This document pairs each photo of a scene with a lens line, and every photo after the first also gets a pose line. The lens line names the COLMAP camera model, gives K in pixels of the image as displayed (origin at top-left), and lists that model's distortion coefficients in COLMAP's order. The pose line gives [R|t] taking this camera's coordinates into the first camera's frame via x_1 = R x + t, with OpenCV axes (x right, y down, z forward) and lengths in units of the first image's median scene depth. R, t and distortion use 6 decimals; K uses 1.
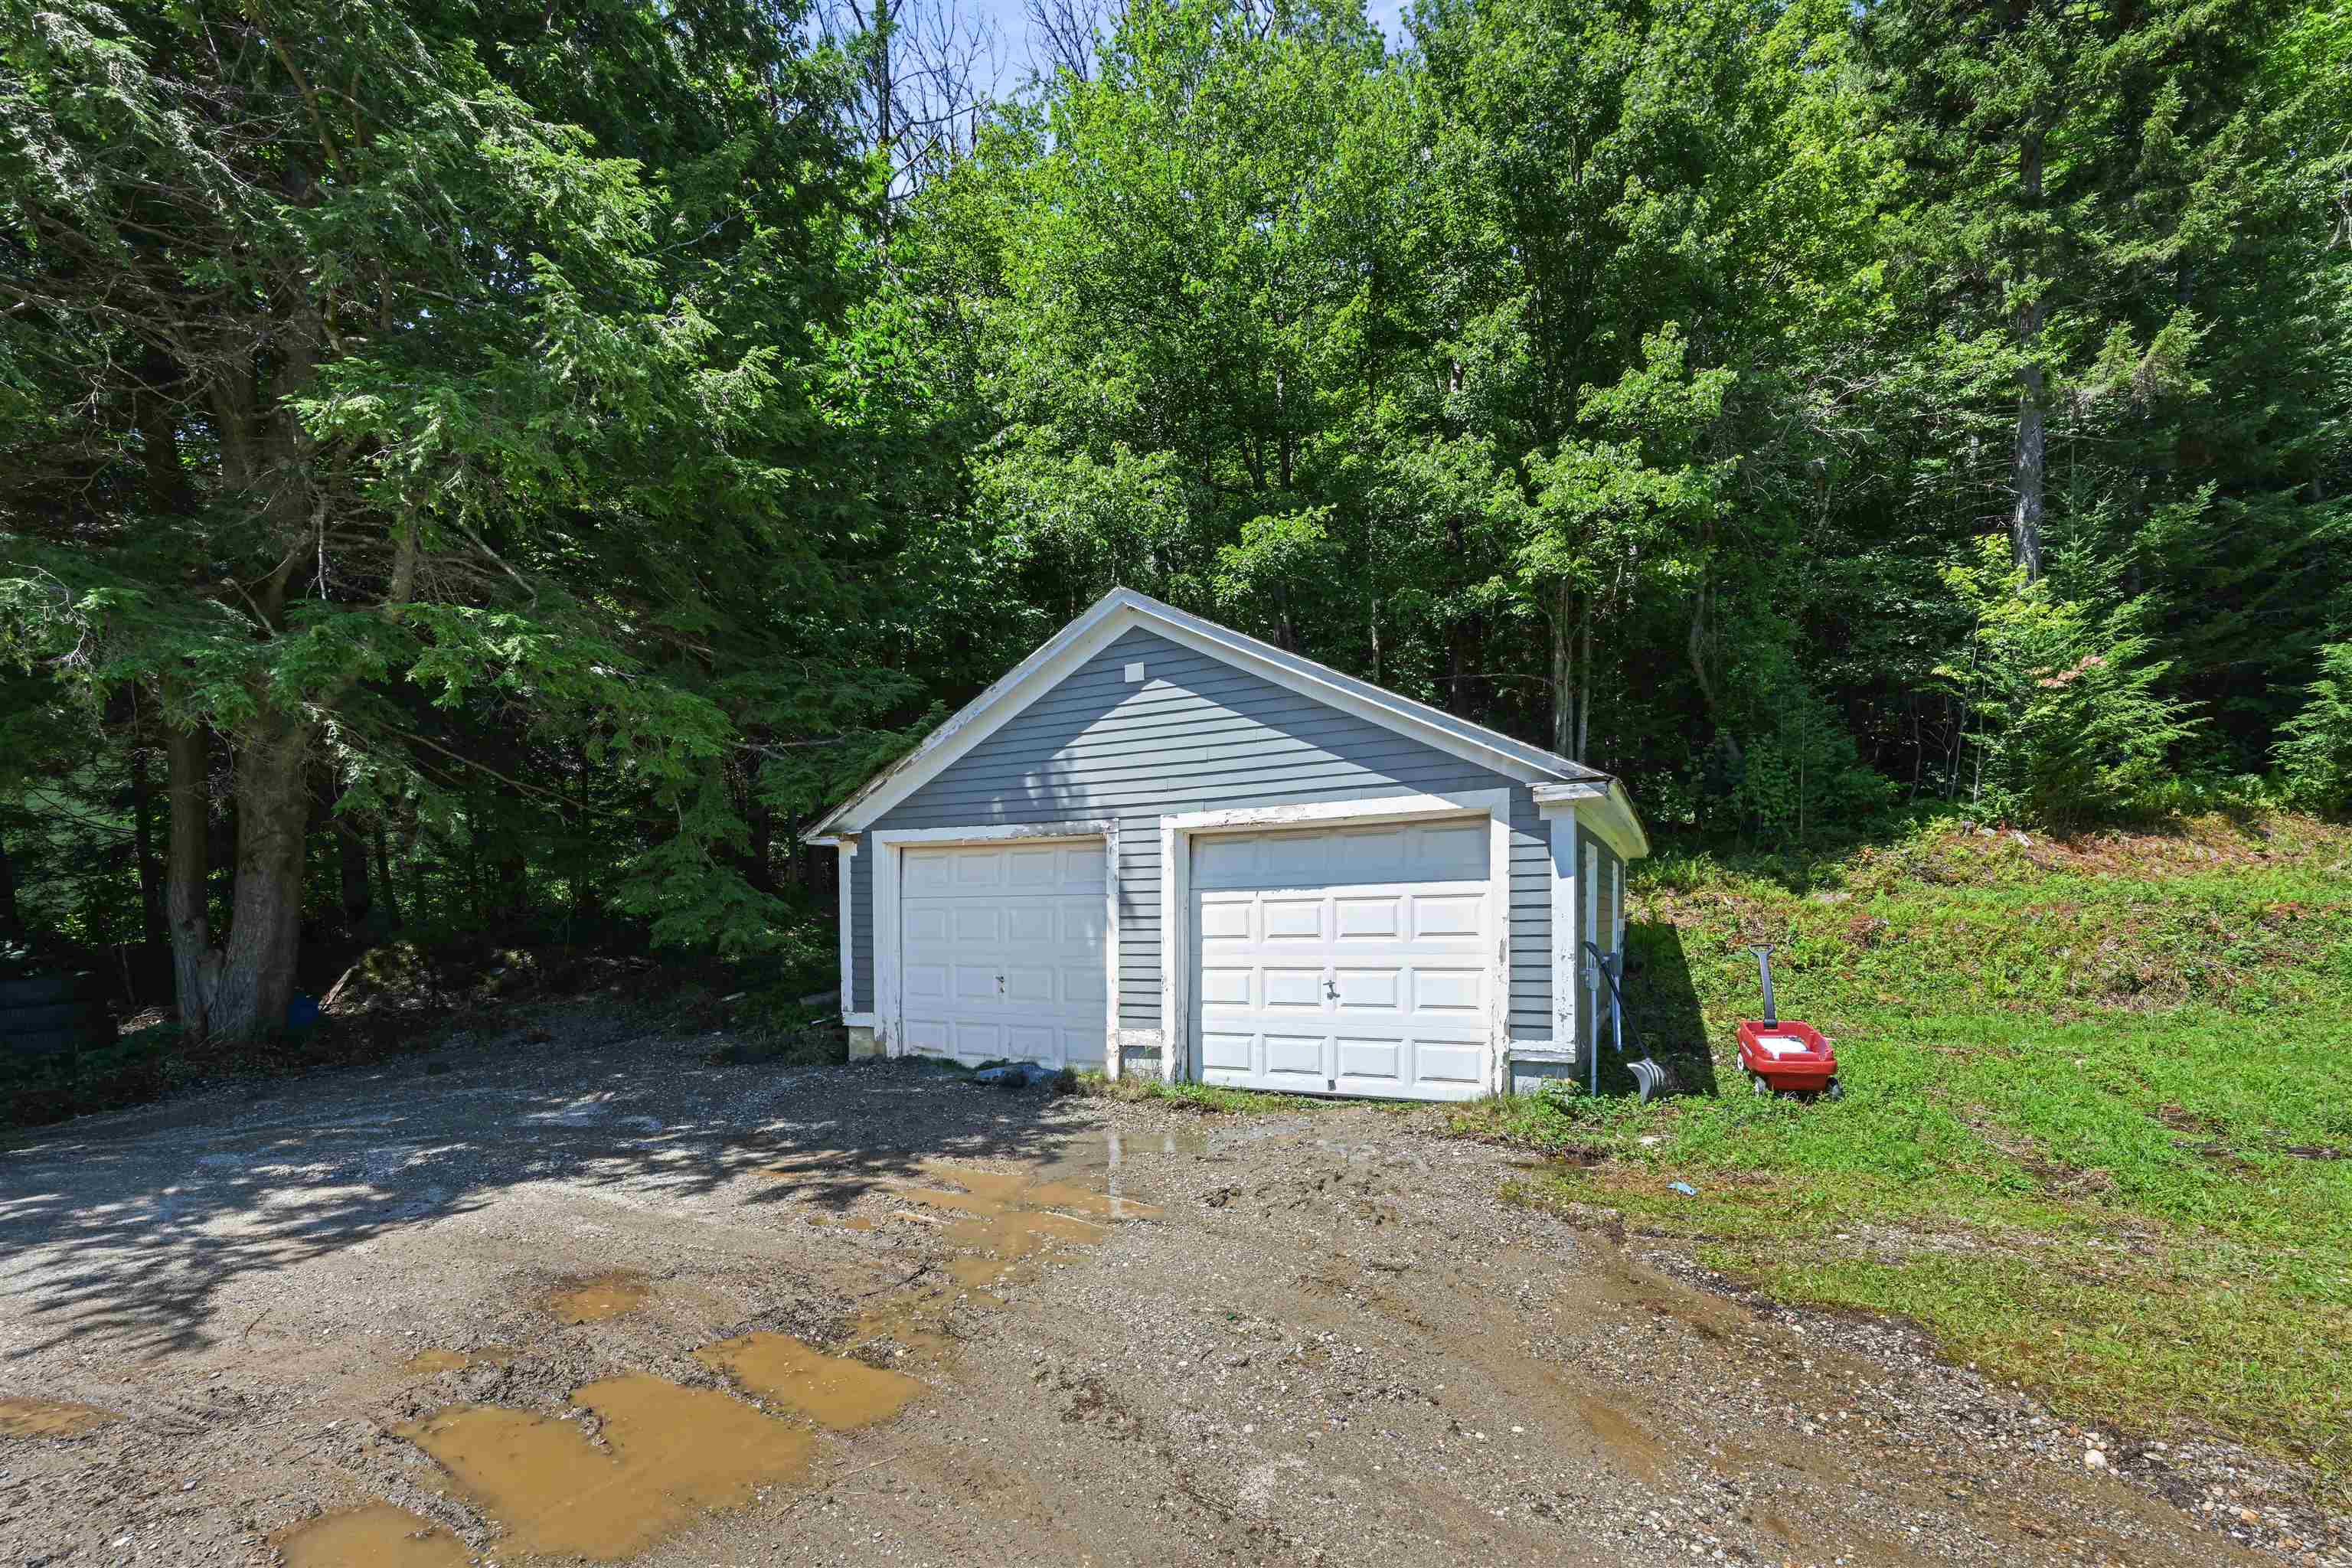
lens RADIAL K [[980.8, 0, 1175.2], [0, 980.8, 965.4], [0, 0, 1]] dist [-0.001710, -0.000132]
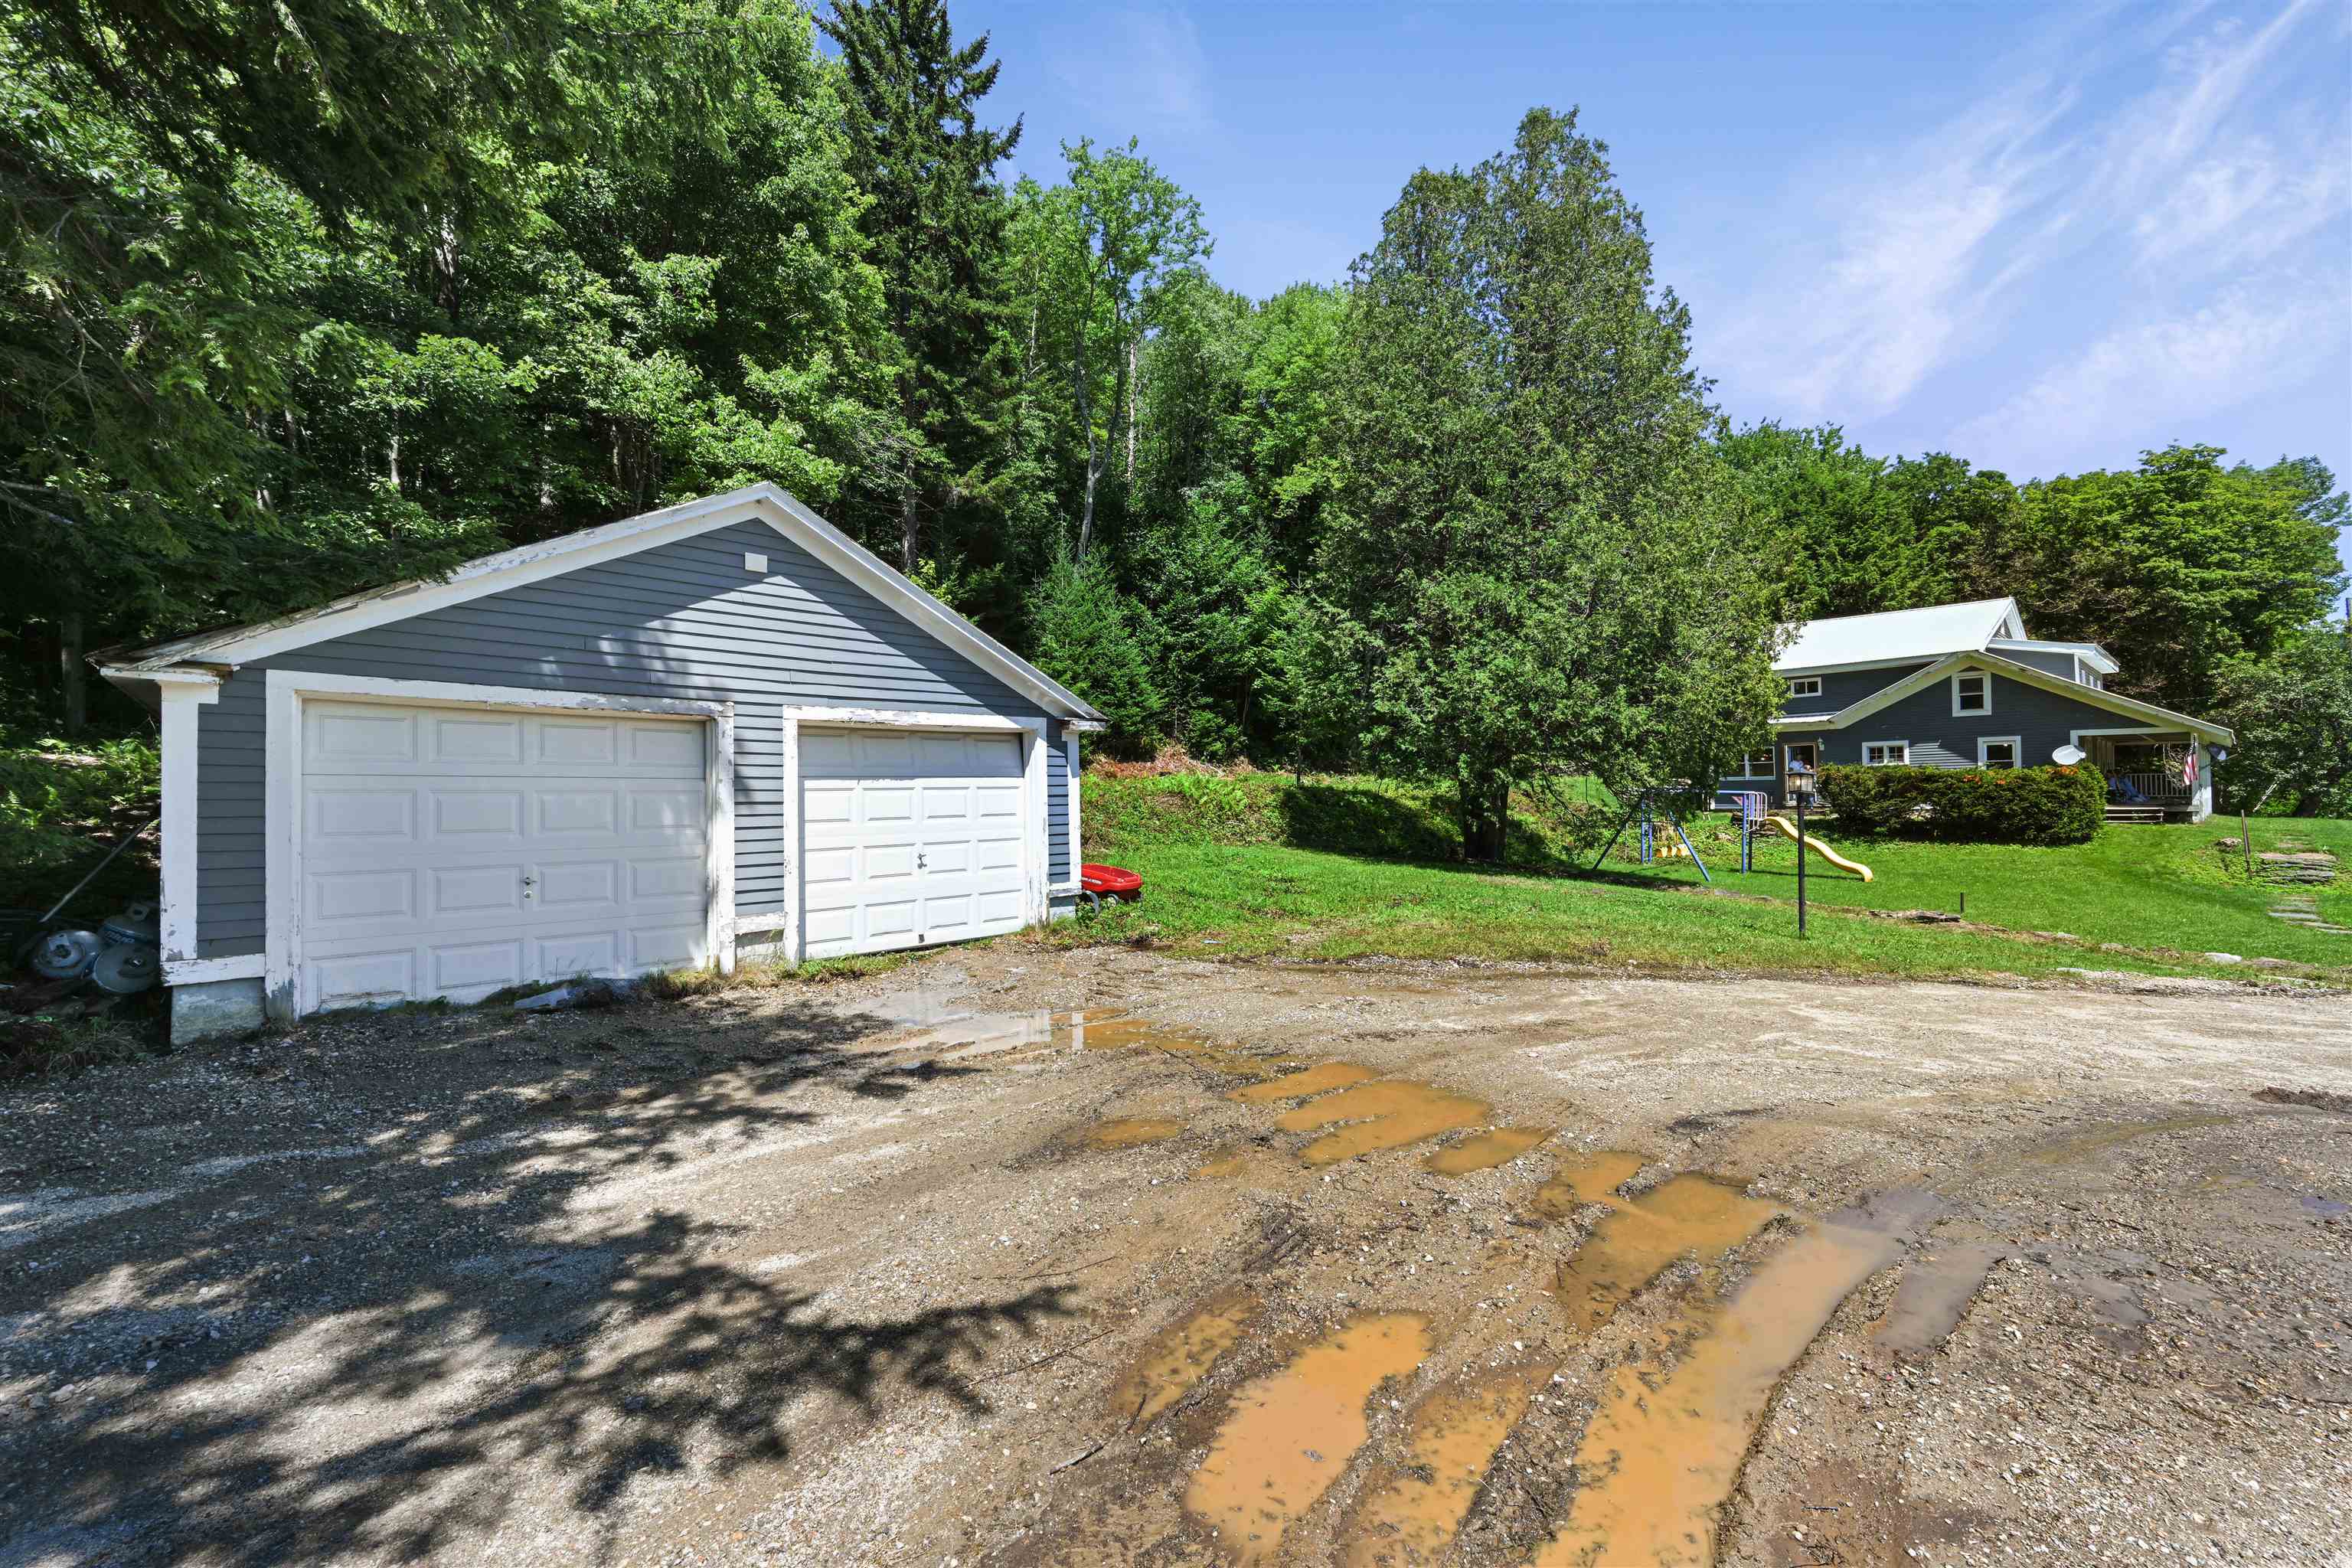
lens RADIAL K [[946.1, 0, 1176.0], [0, 946.1, 784.0], [0, 0, 1]] dist [0.000808, 0.000306]
pose [[0.328052, 0.020177, 0.944444, -0.873457], [0.048110, 0.998118, -0.038034, -0.011623], [-0.943434, 0.057914, 0.326463, 0.298501]]
